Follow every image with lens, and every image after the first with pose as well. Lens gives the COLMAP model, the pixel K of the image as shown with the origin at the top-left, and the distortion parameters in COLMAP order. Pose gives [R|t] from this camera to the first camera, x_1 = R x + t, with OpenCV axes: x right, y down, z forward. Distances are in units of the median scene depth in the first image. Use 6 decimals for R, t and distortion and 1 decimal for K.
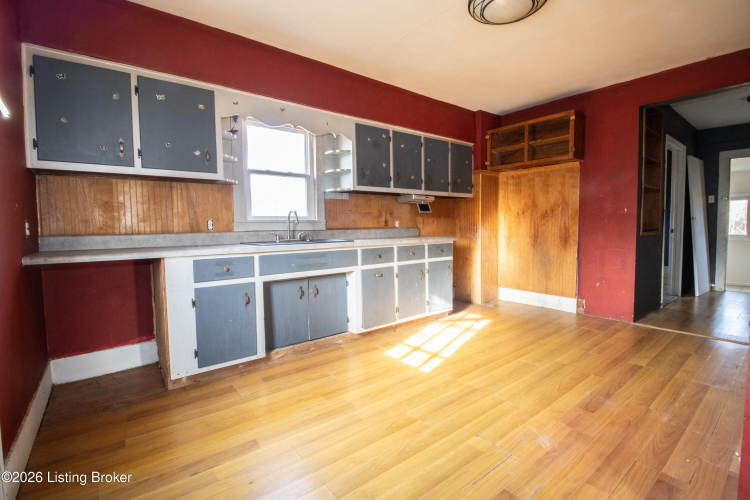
lens RADIAL K [[344.8, 0, 376.8], [0, 344.8, 242.5], [0, 0, 1]] dist [0.001479, -0.014750]
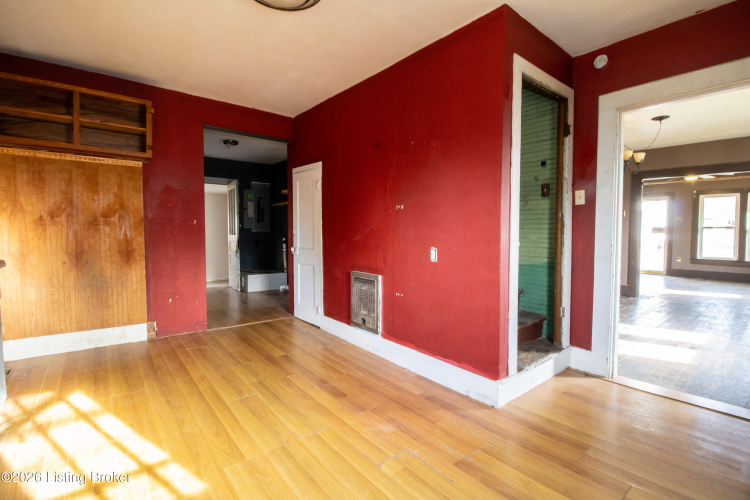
lens RADIAL K [[344.8, 0, 376.8], [0, 344.8, 242.5], [0, 0, 1]] dist [0.001479, -0.014750]
pose [[-0.021804, -0.019318, 0.999576, -0.358993], [0.044132, 0.998820, 0.020266, -0.035196], [-0.998788, 0.044555, -0.020926, 0.571364]]
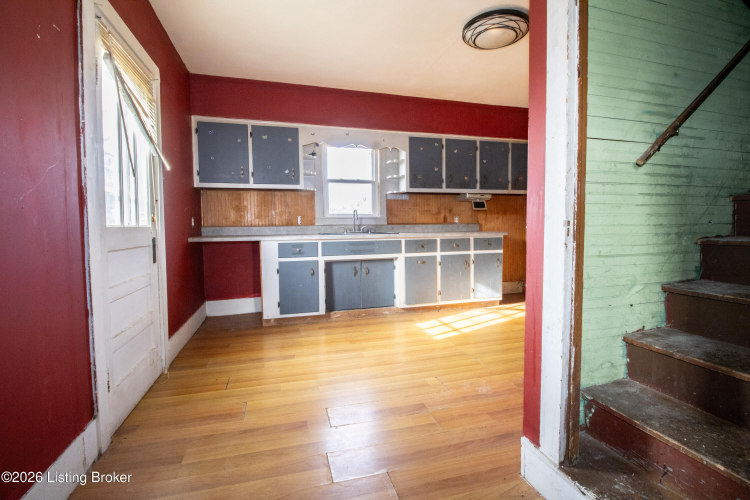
lens RADIAL K [[344.8, 0, 376.8], [0, 344.8, 242.5], [0, 0, 1]] dist [0.001479, -0.014750]
pose [[0.924954, 0.021782, -0.379454, 0.330600], [-0.019613, 0.999762, 0.009582, 0.018227], [0.379573, -0.001420, 0.925161, -0.182187]]
